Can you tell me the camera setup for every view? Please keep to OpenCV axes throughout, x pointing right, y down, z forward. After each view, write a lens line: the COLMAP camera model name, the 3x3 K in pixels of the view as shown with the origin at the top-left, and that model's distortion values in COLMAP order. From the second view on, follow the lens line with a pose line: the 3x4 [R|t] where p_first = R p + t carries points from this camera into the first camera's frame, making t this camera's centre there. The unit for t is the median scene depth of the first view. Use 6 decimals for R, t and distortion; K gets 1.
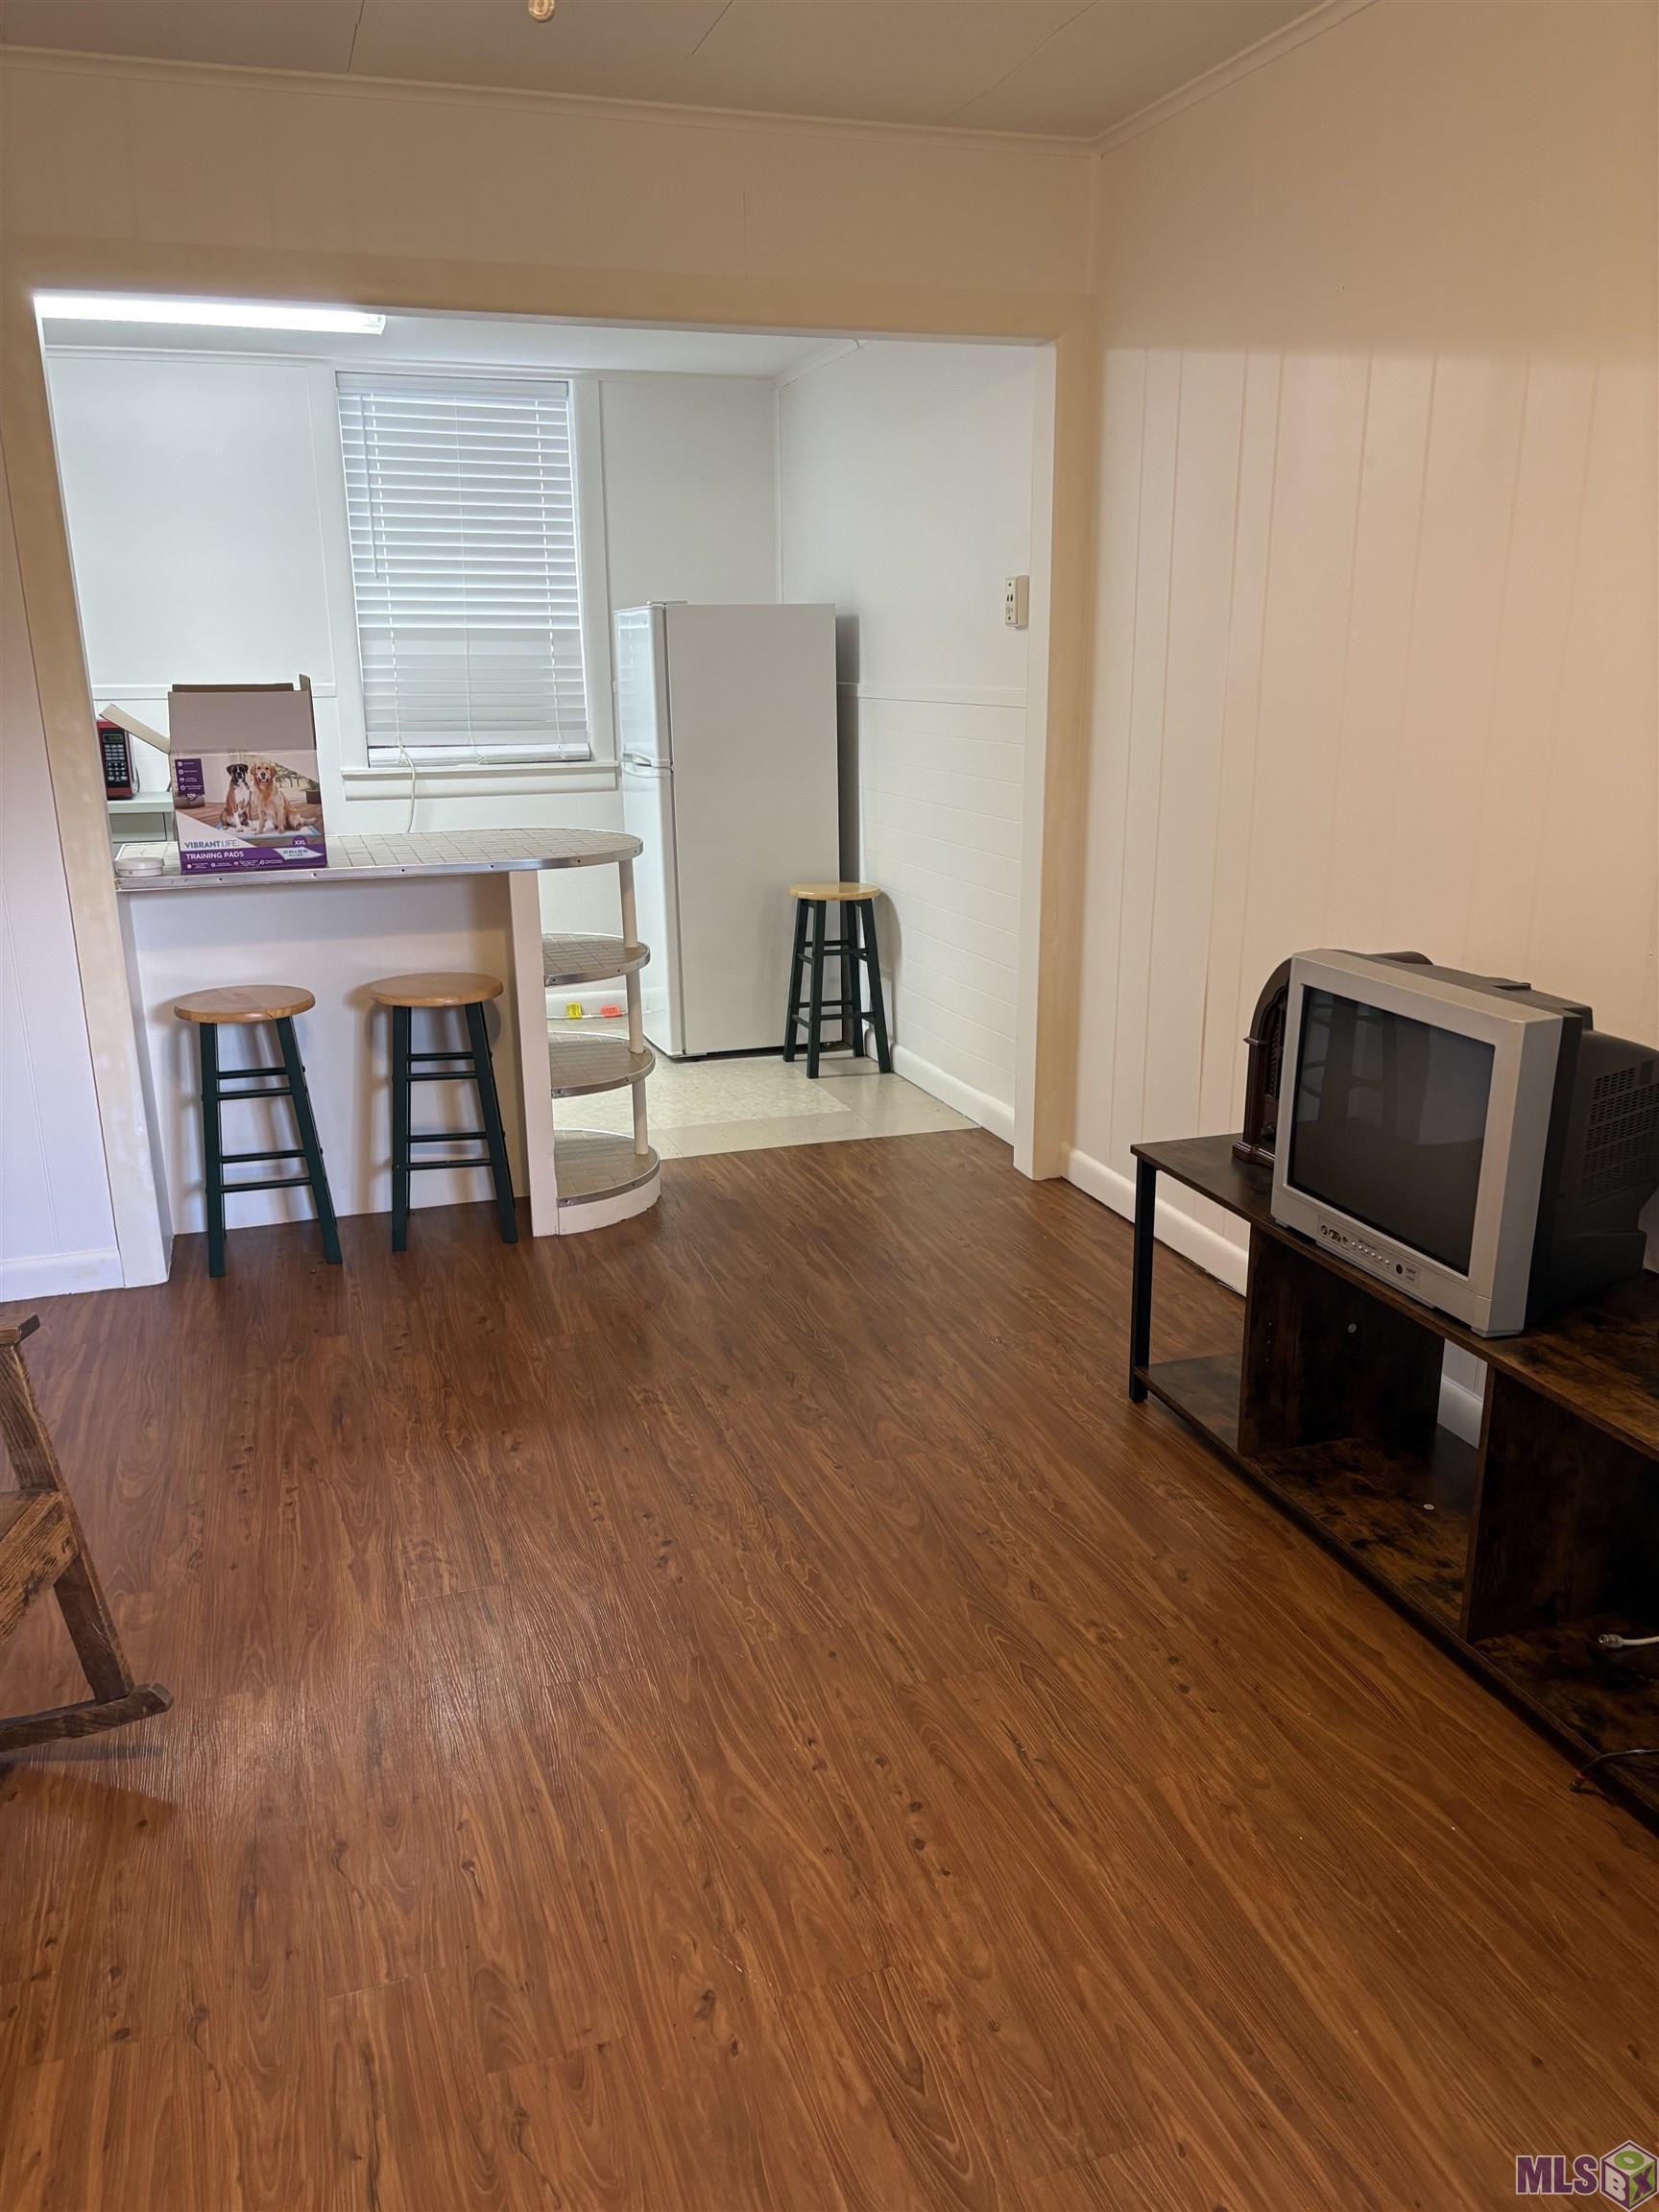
lens RADIAL K [[1675.4, 0, 831.7], [0, 1675.4, 1109.7], [0, 0, 1]] dist [0.003424, 0.000435]
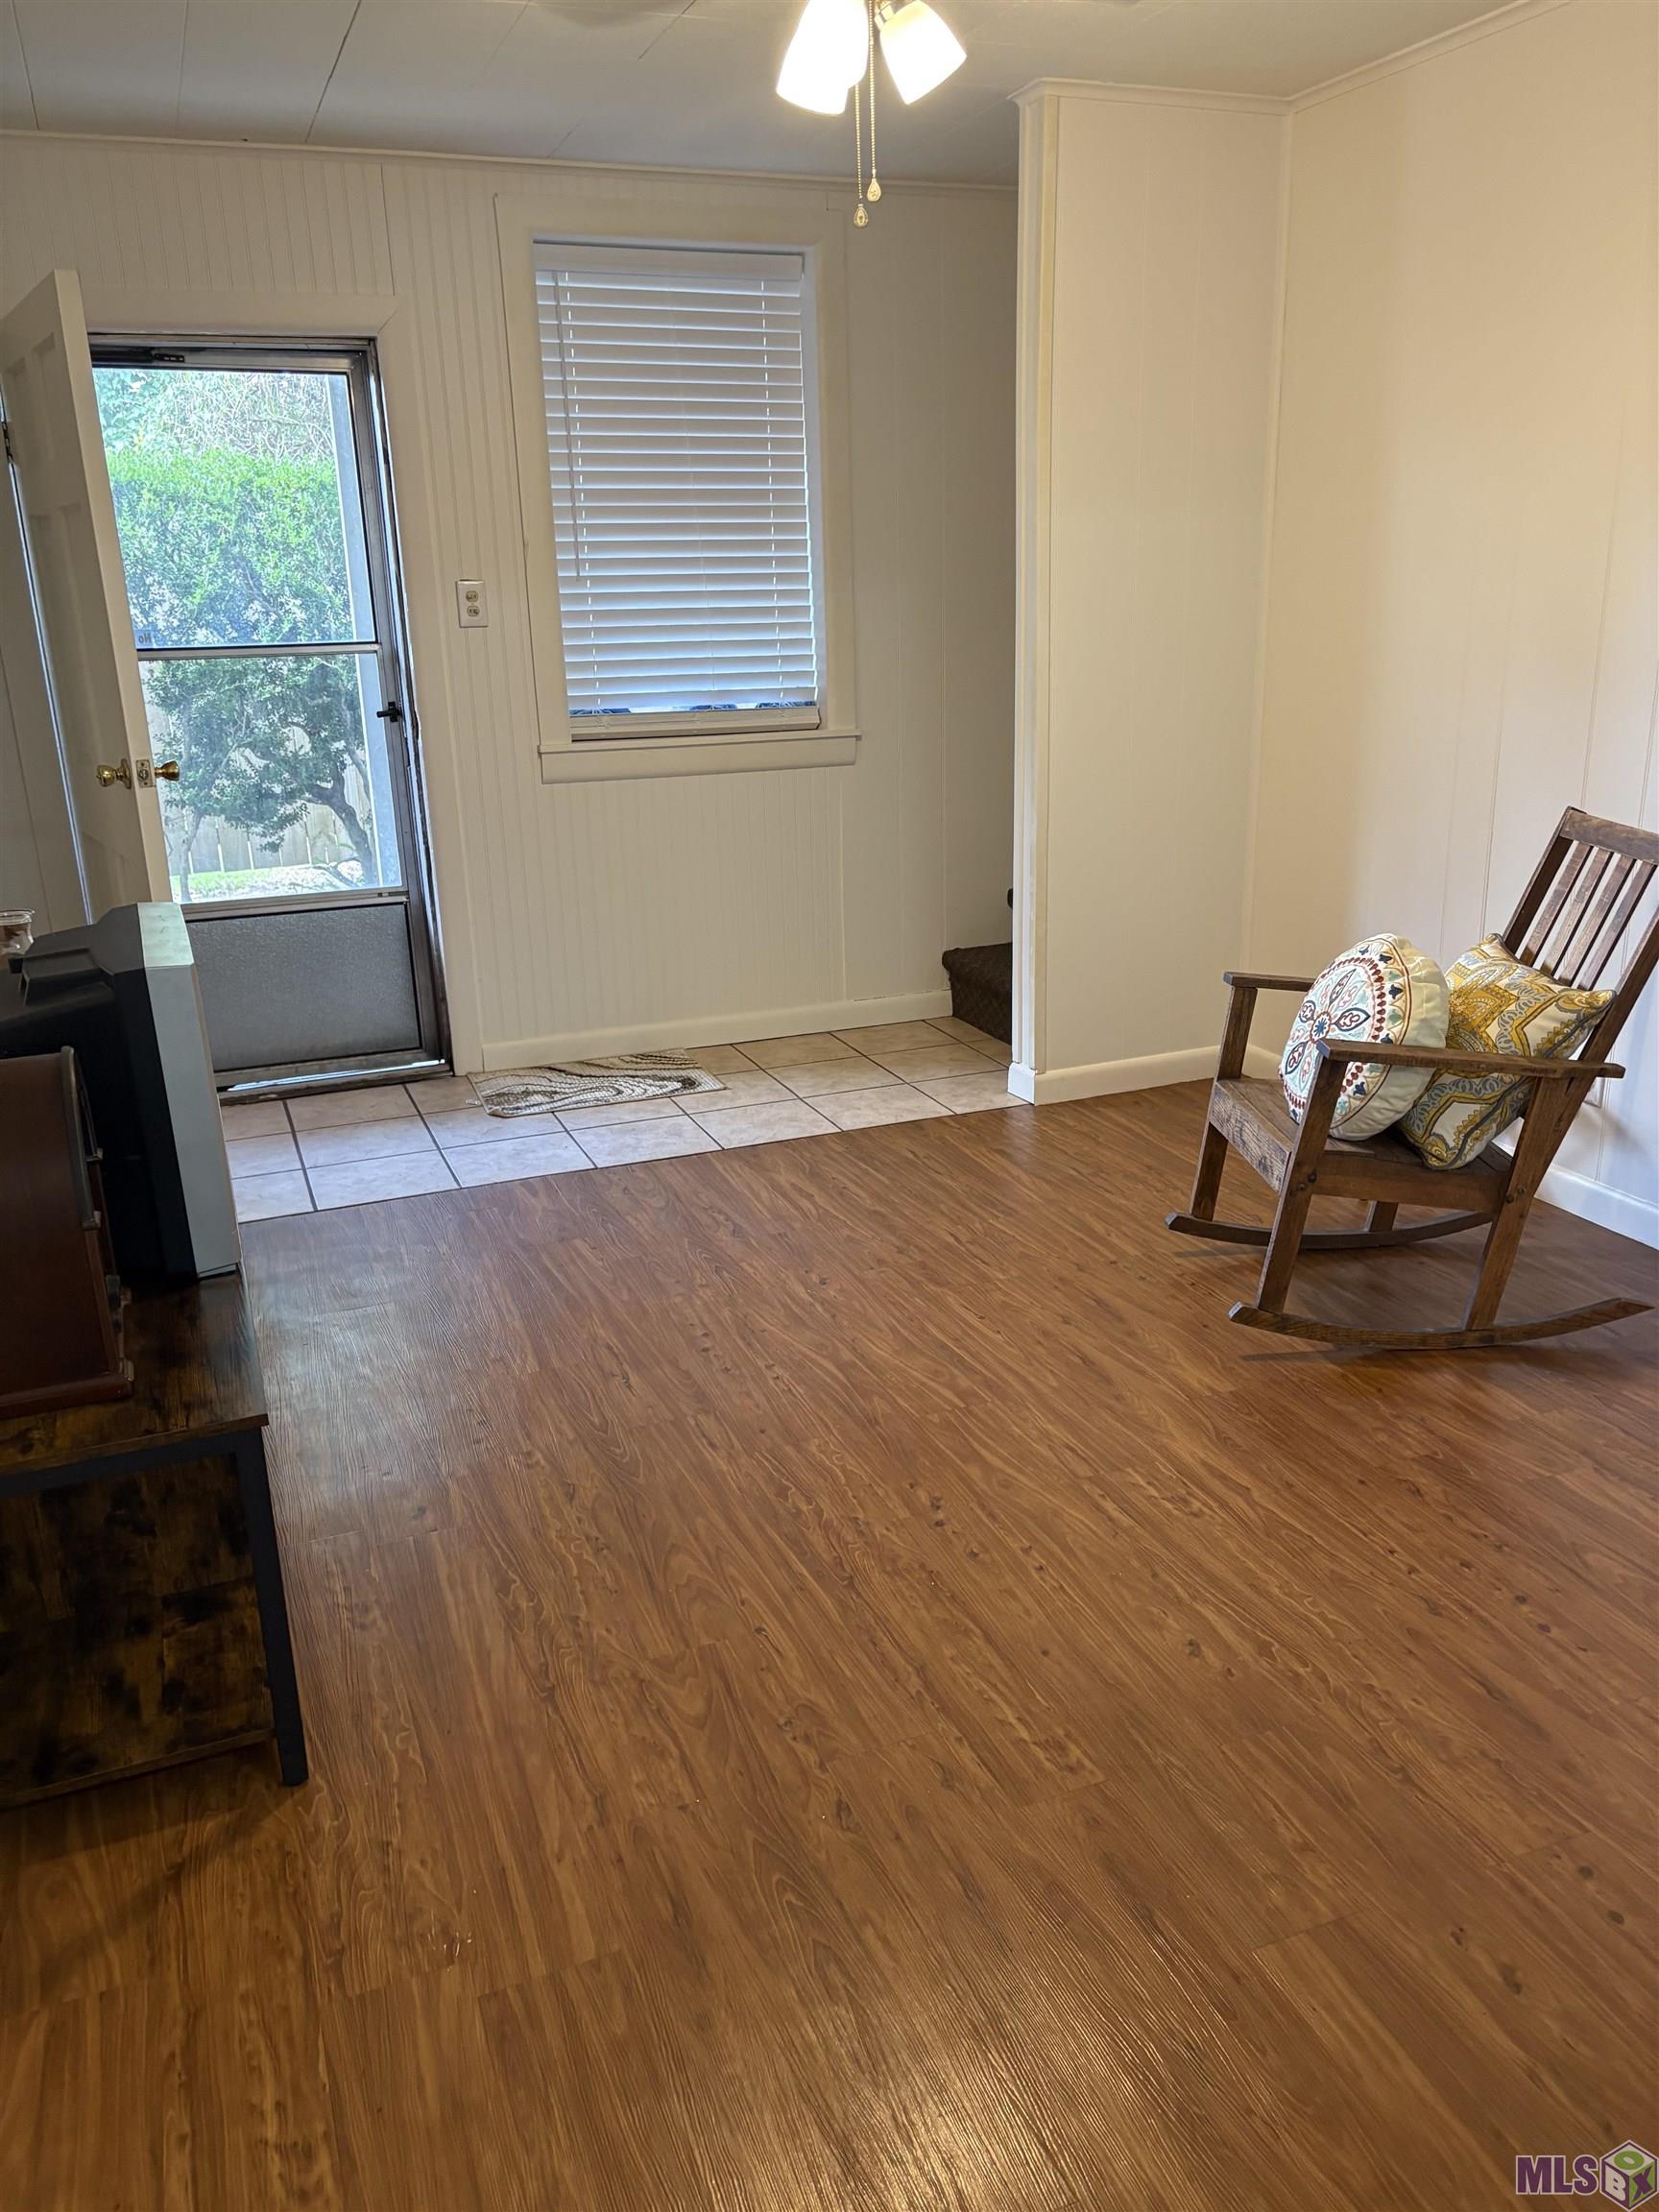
lens RADIAL K [[1675.4, 0, 830.5], [0, 1675.4, 1107.0], [0, 0, 1]] dist [0.003424, 0.000435]
pose [[-0.998021, 0.048912, -0.039507, -0.010718], [0.019306, 0.836389, 0.547796, -0.463840], [0.059837, 0.545949, -0.835679, 1.671014]]
